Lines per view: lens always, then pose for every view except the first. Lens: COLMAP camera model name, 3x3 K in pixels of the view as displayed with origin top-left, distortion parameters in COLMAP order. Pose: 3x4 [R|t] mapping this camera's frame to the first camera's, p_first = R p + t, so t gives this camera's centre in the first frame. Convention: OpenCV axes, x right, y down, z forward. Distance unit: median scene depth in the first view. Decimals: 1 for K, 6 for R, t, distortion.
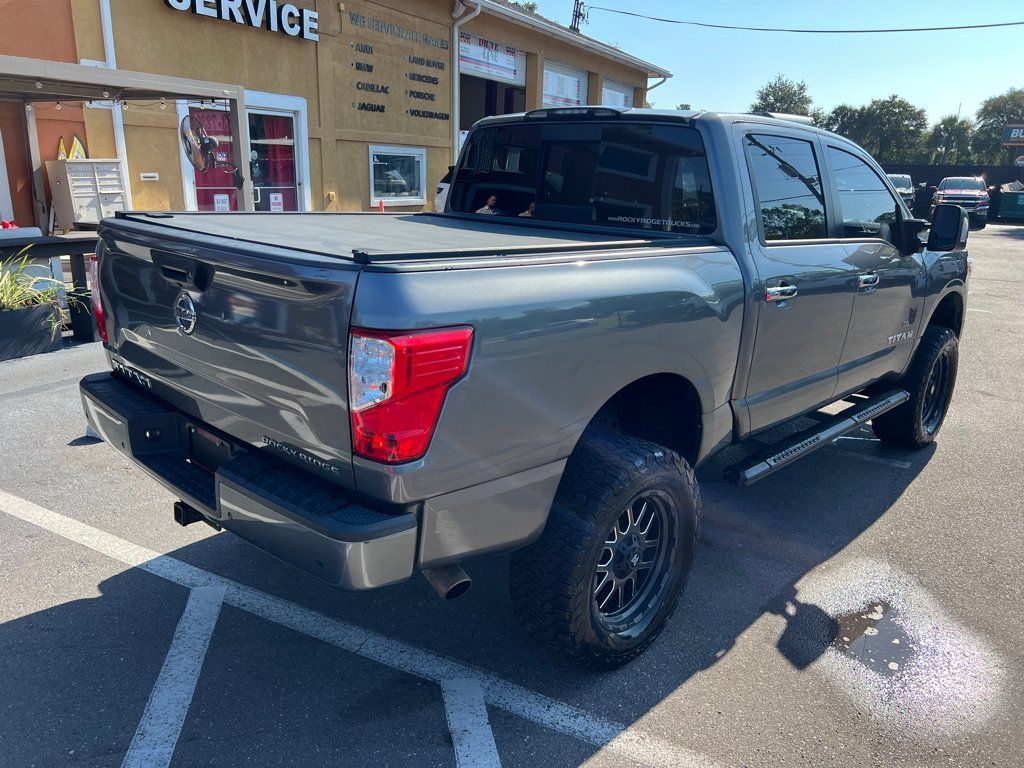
lens RADIAL K [[771.5, 0, 512.0], [0, 771.5, 392.9], [0, 0, 1]] dist [0.051662, -0.057175]
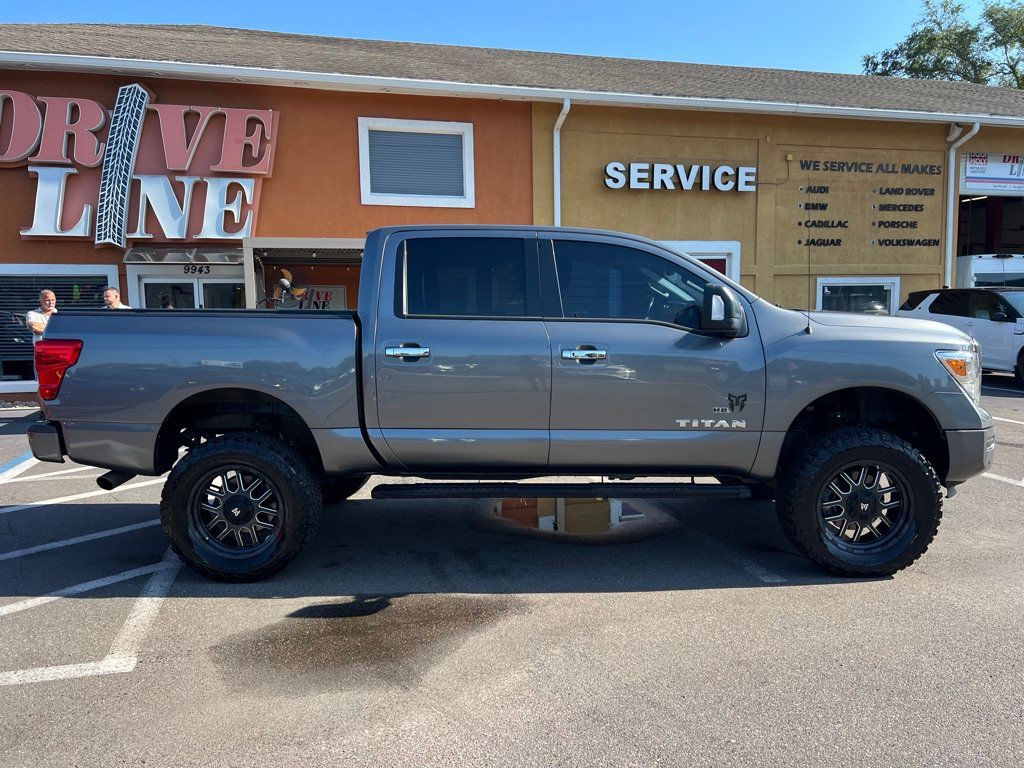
lens RADIAL K [[771.5, 0, 518.1], [0, 771.5, 397.1], [0, 0, 1]] dist [0.051662, -0.057175]
pose [[0.682329, 0.037207, -0.730098, 0.936537], [-0.168719, 0.979757, -0.107749, 0.038237], [0.711310, 0.196702, 0.674794, 0.180231]]
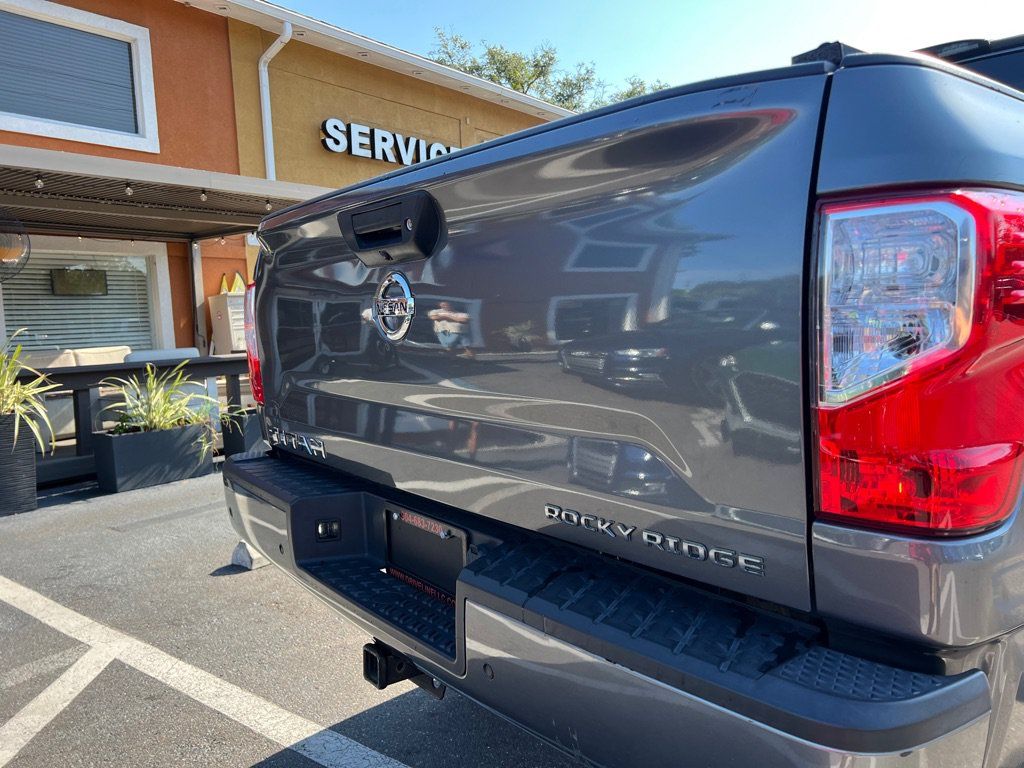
lens RADIAL K [[771.5, 0, 511.4], [0, 771.5, 386.1], [0, 0, 1]] dist [0.051662, -0.057175]
pose [[0.986112, -0.053392, -0.157265, -0.118911], [0.022515, 0.981151, -0.191928, 0.034786], [0.164548, 0.185722, 0.968727, 0.224601]]
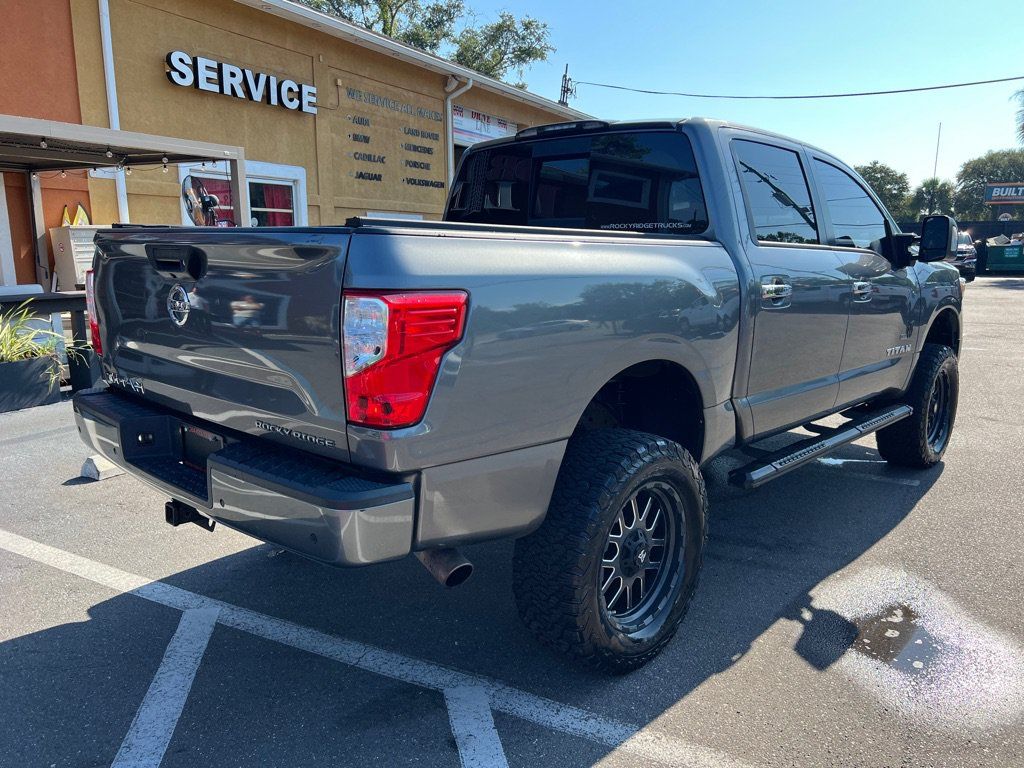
lens RADIAL K [[771.5, 0, 511.4], [0, 771.5, 389.6], [0, 0, 1]] dist [0.051662, -0.057175]
pose [[0.999585, -0.028819, -0.000103, 0.001114], [0.028678, 0.995037, -0.095279, 0.054866], [0.002848, 0.095237, 0.995451, 0.009974]]
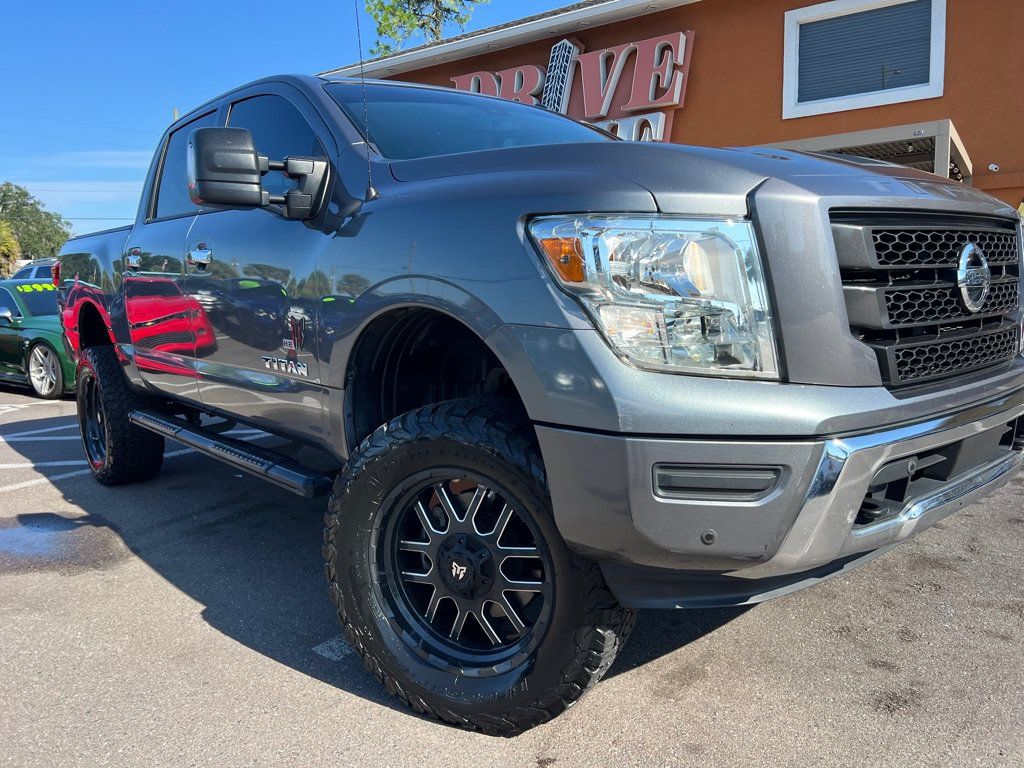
lens RADIAL K [[771.5, 0, 512.1], [0, 771.5, 391.0], [0, 0, 1]] dist [0.051662, -0.057175]
pose [[-0.113965, 0.099843, -0.988455, 0.958443], [-0.250289, 0.959961, 0.125822, -0.150539], [0.961440, 0.261739, -0.084412, 1.120151]]
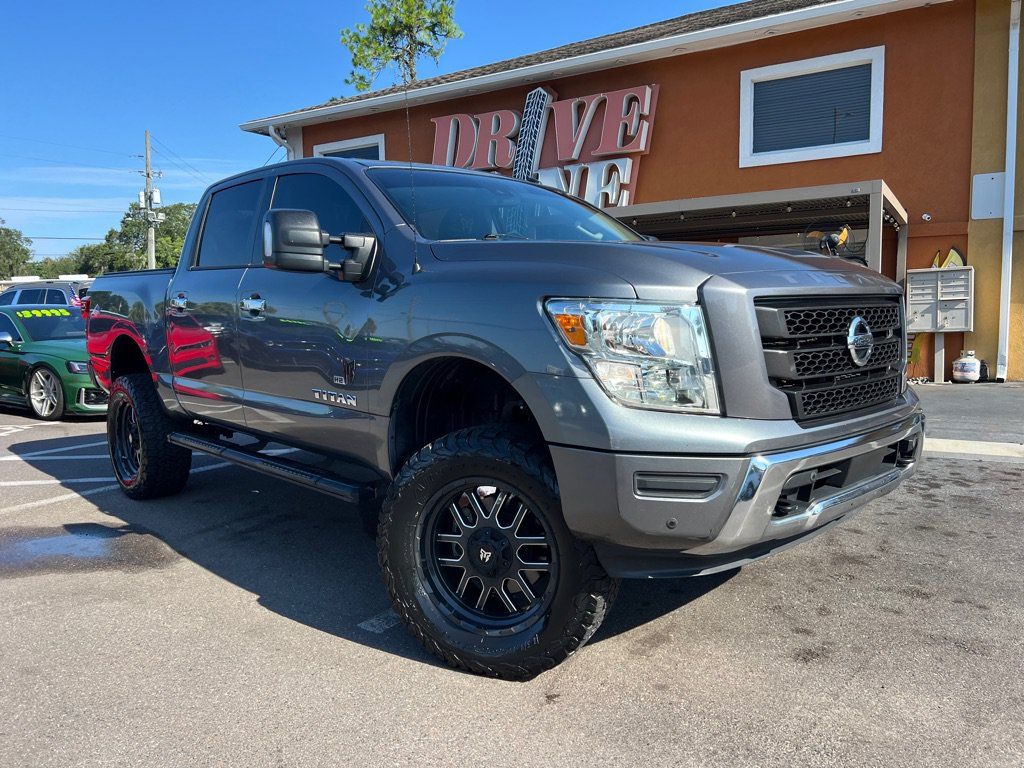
lens RADIAL K [[771.5, 0, 515.1], [0, 771.5, 386.0], [0, 0, 1]] dist [0.051662, -0.057175]
pose [[-0.066854, 0.062979, -0.995773, 1.093158], [-0.263443, 0.961476, 0.078496, -0.162602], [0.962356, 0.267577, -0.047687, 1.098102]]
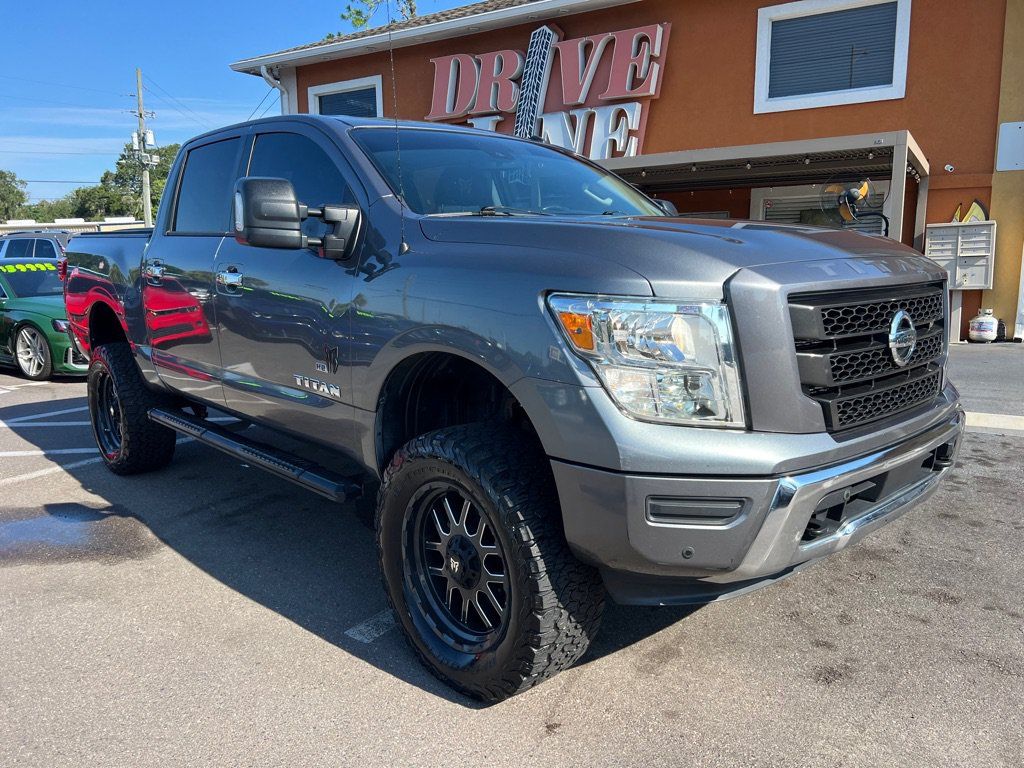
lens RADIAL K [[771.5, 0, 517.0], [0, 771.5, 391.4], [0, 0, 1]] dist [0.051662, -0.057175]
pose [[-0.069009, 0.138364, -0.987974, 1.034830], [-0.266520, 0.951783, 0.151911, -0.190316], [0.961356, 0.273798, -0.028805, 1.089378]]
